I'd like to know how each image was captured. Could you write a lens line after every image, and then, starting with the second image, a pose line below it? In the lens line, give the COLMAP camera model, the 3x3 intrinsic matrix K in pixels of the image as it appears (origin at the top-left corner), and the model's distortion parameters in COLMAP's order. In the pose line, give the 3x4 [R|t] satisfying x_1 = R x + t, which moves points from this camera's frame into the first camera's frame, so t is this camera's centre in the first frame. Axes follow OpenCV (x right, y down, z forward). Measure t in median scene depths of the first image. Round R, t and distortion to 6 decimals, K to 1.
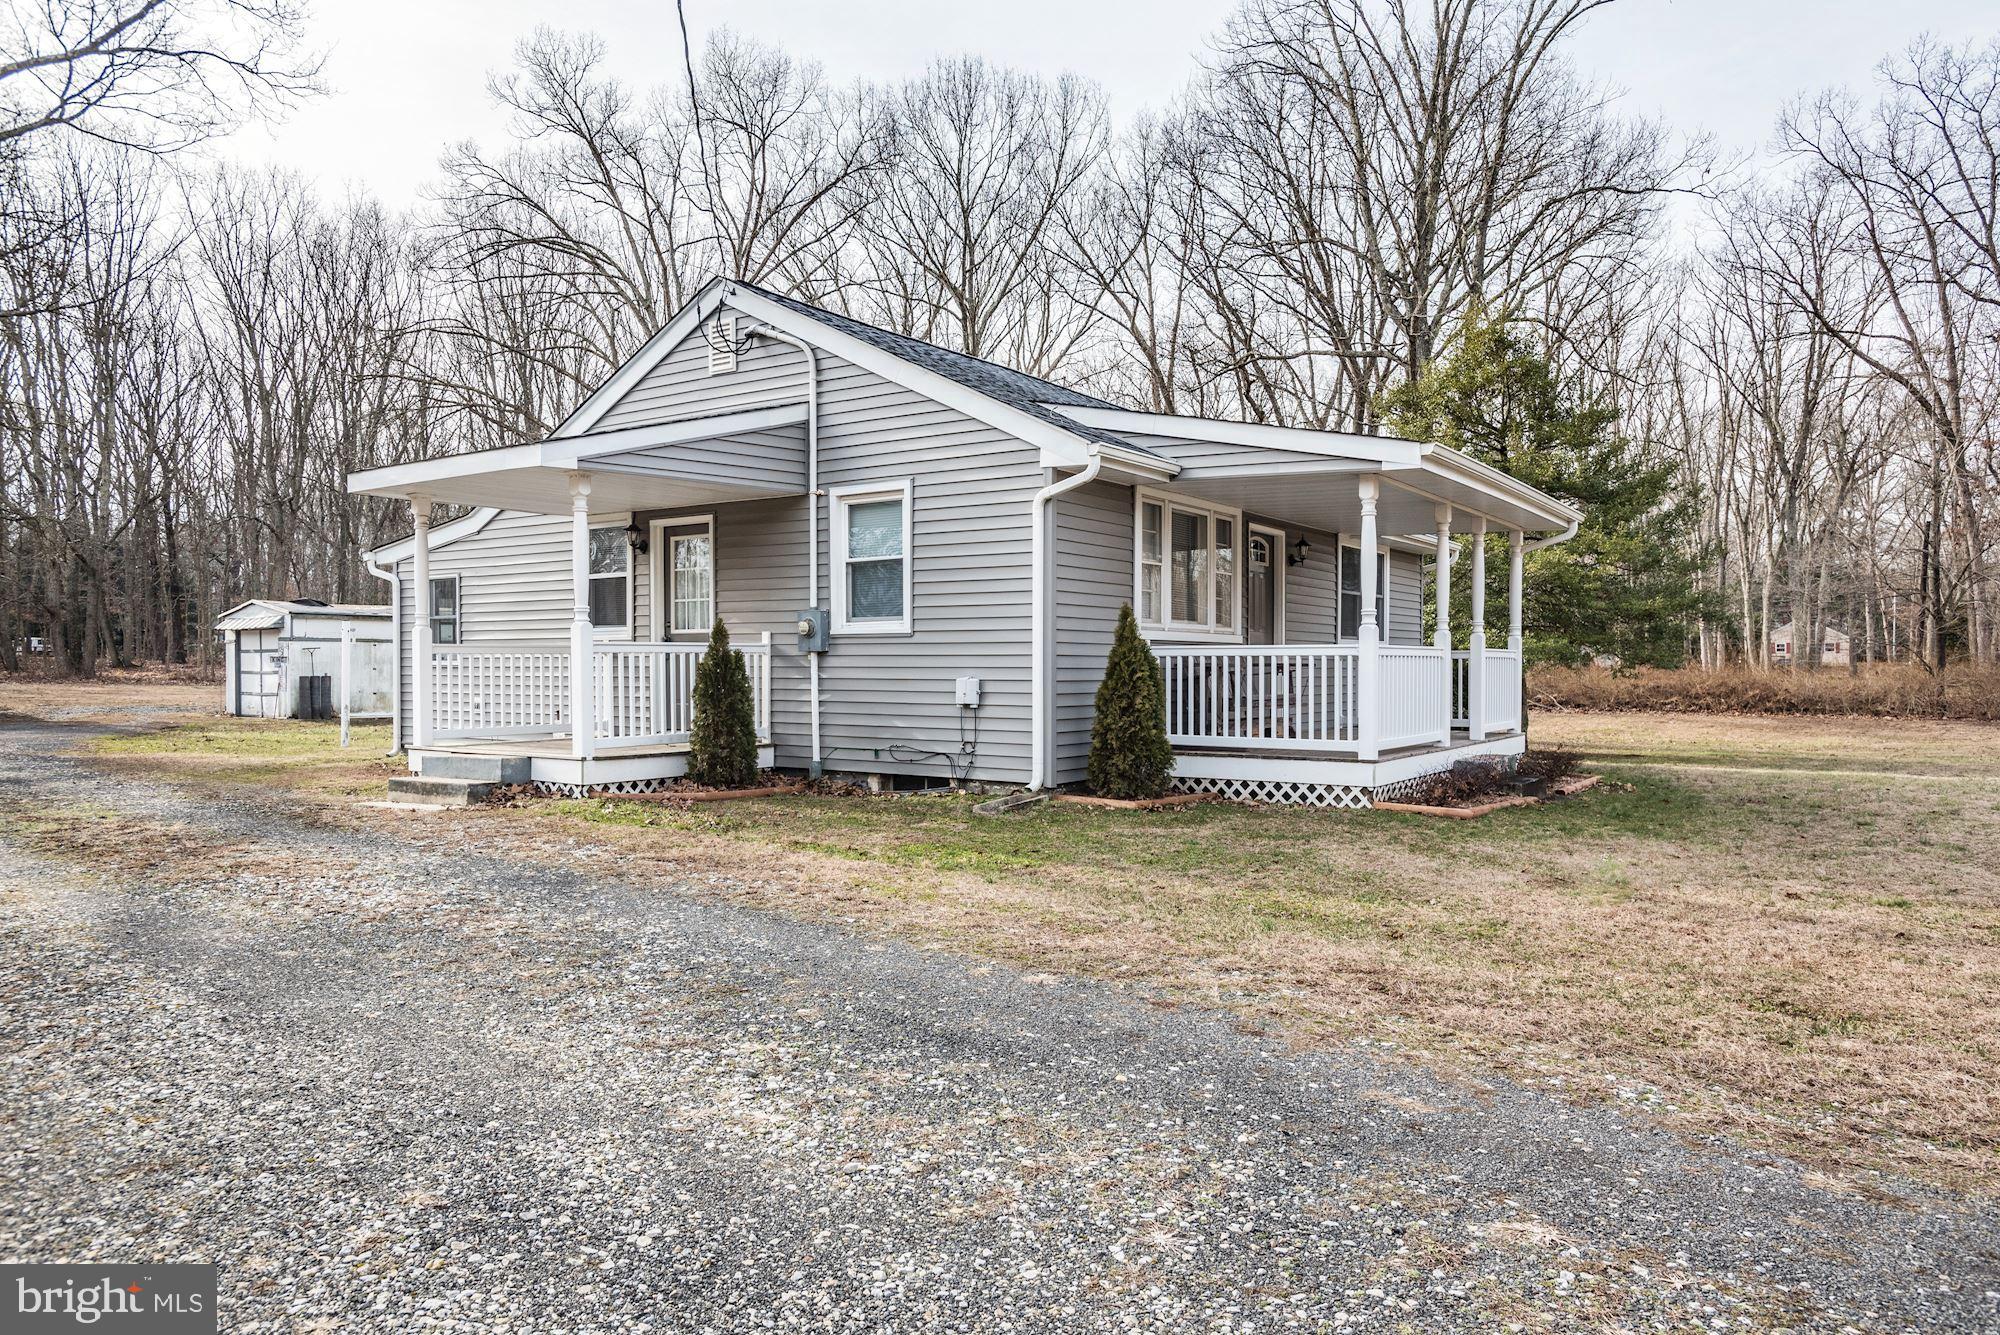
lens RADIAL K [[1303.8, 0, 1000.0], [0, 1303.8, 715.1], [0, 0, 1]] dist [0.002800, 0.000101]
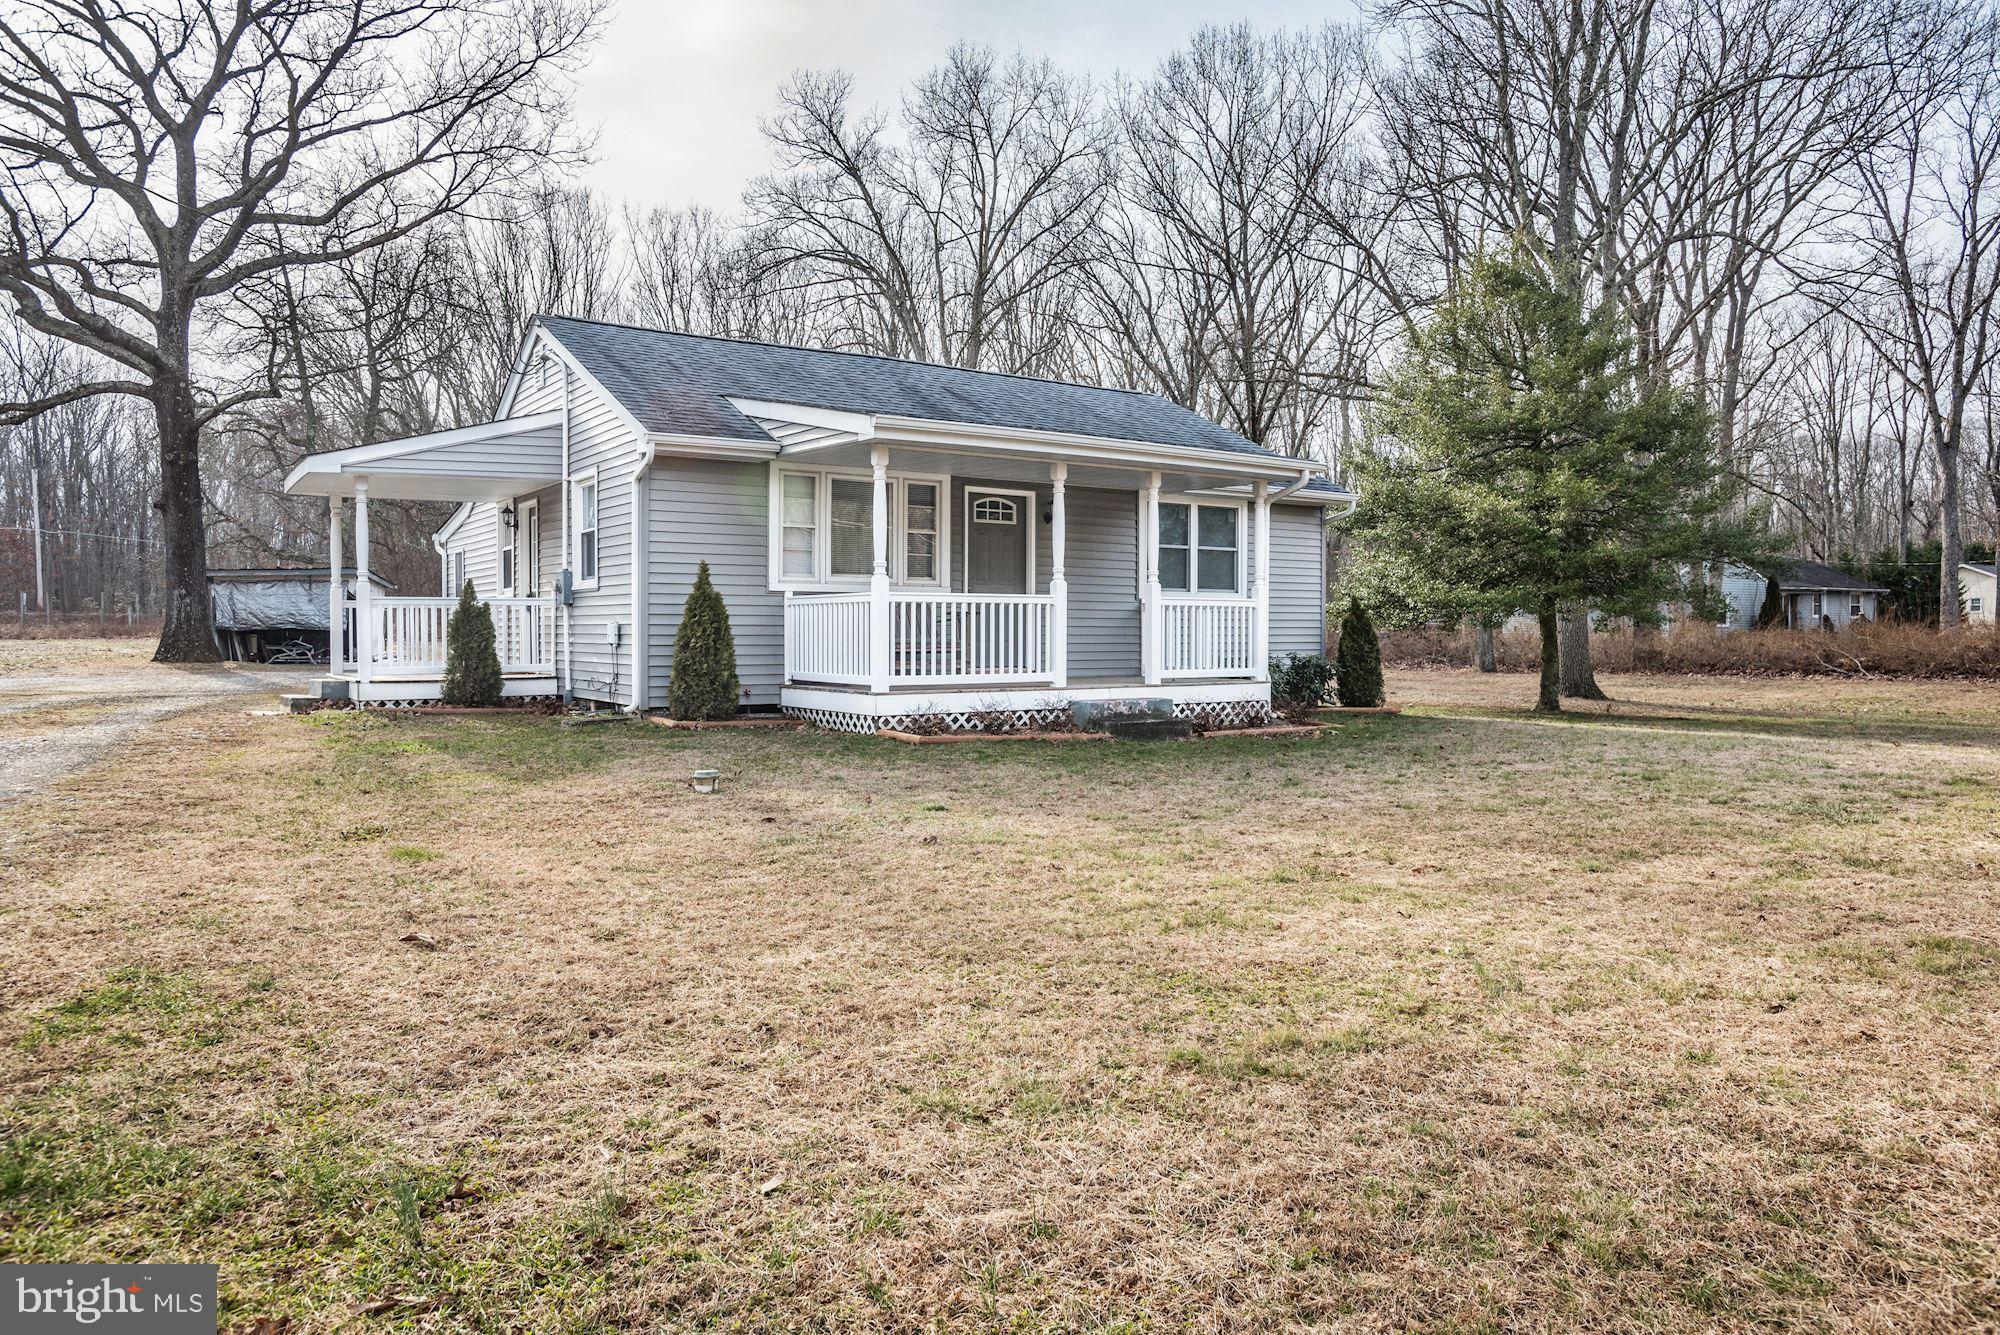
lens RADIAL K [[1340.2, 0, 1000.0], [0, 1340.2, 667.5], [0, 0, 1]] dist [-0.005523, -0.003152]
pose [[0.924217, 0.009793, -0.381742, 0.675432], [-0.014497, 0.999850, -0.009448, 0.017751], [0.381592, 0.014266, 0.924221, -0.040111]]
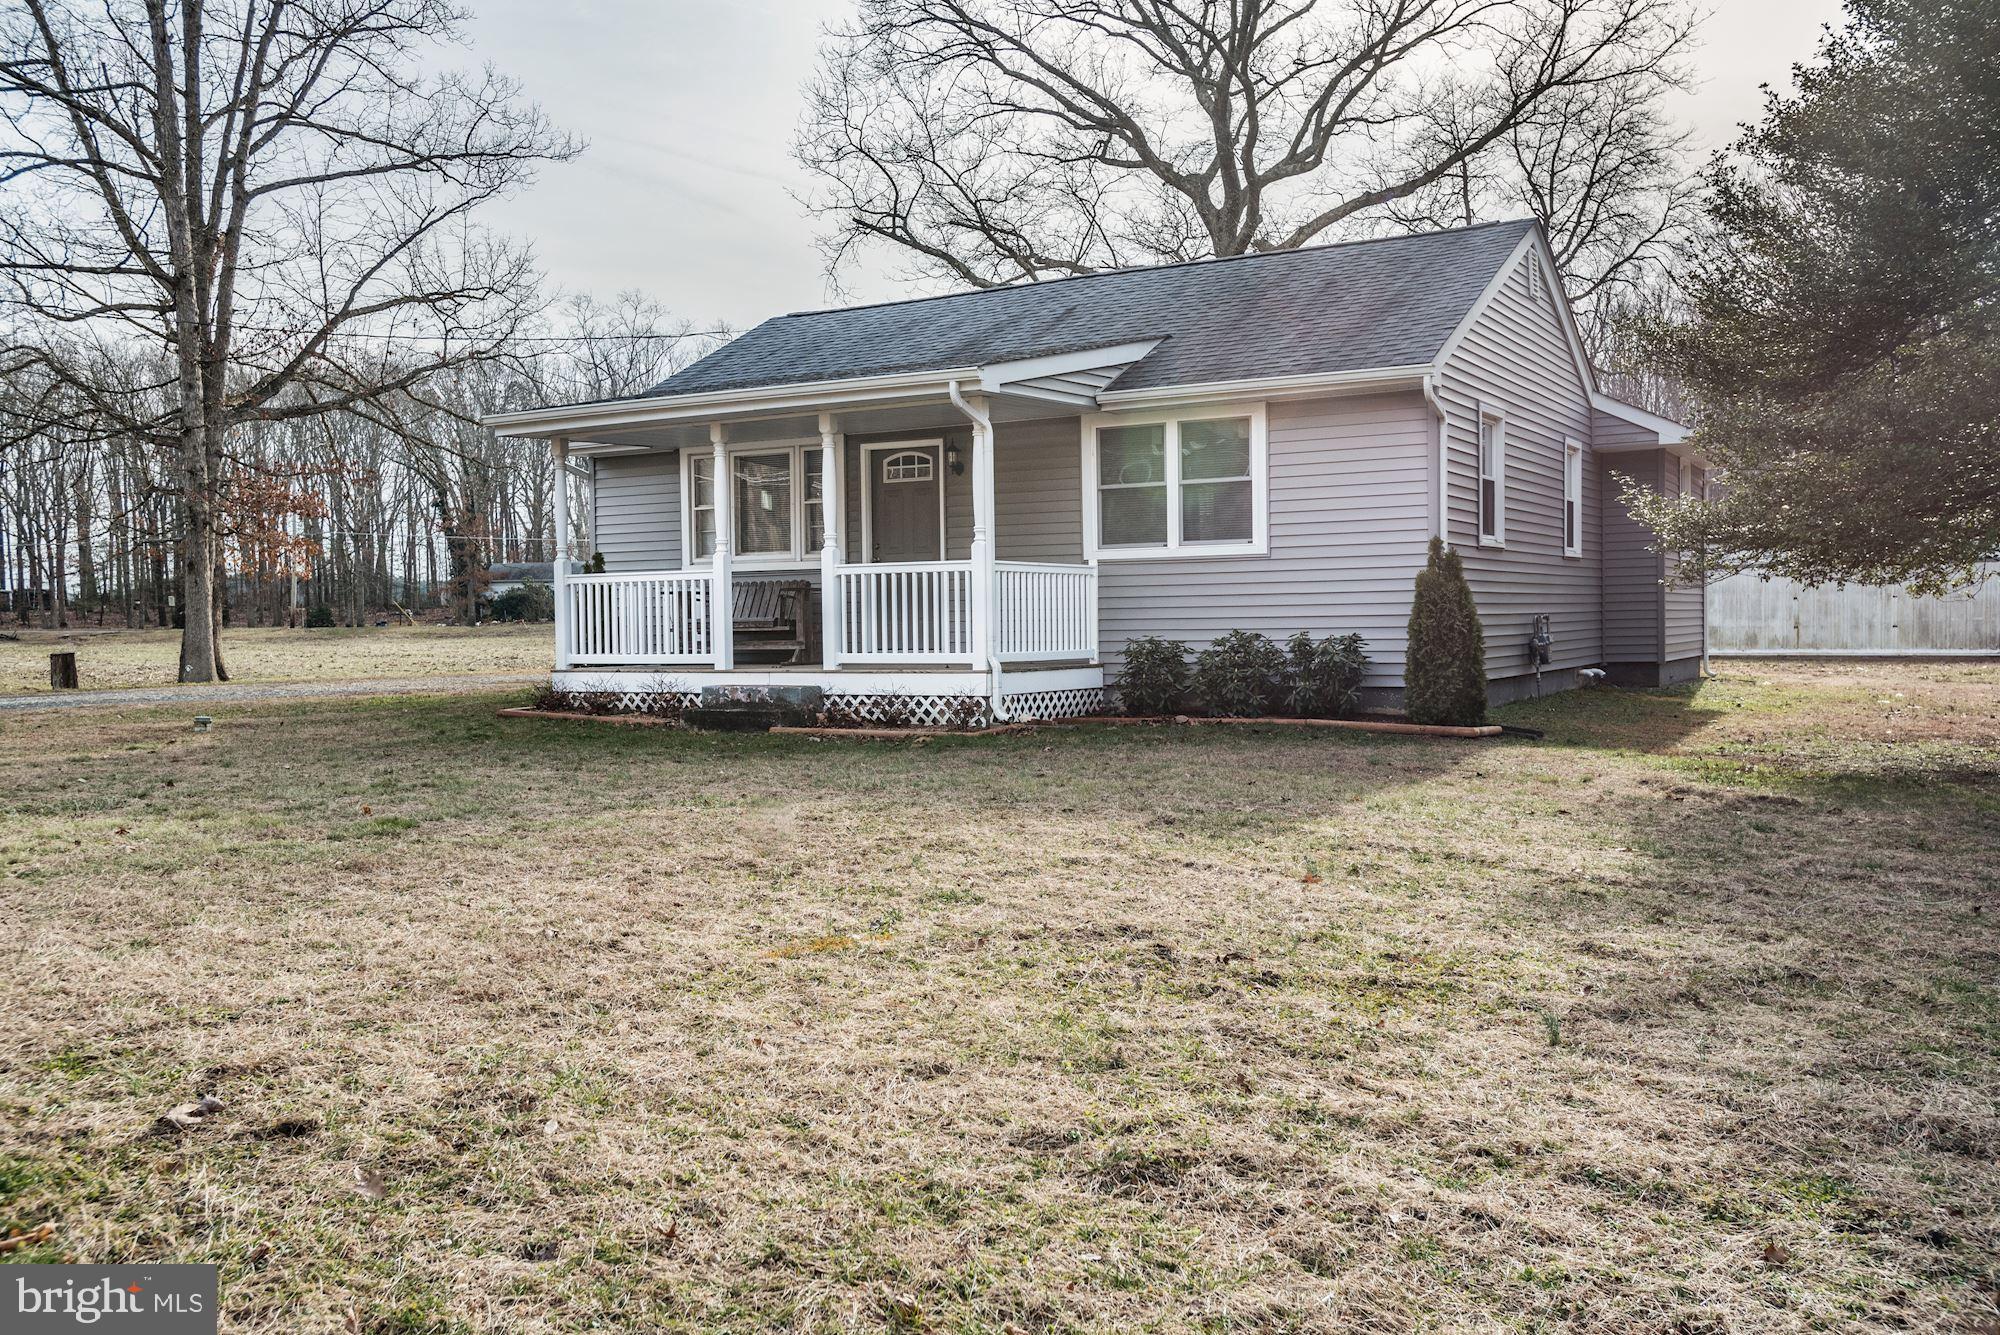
lens RADIAL K [[1693.1, 0, 1000.0], [0, 1693.1, 667.5], [0, 0, 1]] dist [0.059178, -0.001075]
pose [[0.072248, 0.029351, -0.996955, 1.551112], [-0.020859, 0.999393, 0.027911, -0.017417], [0.997169, 0.018779, 0.072816, 1.067462]]
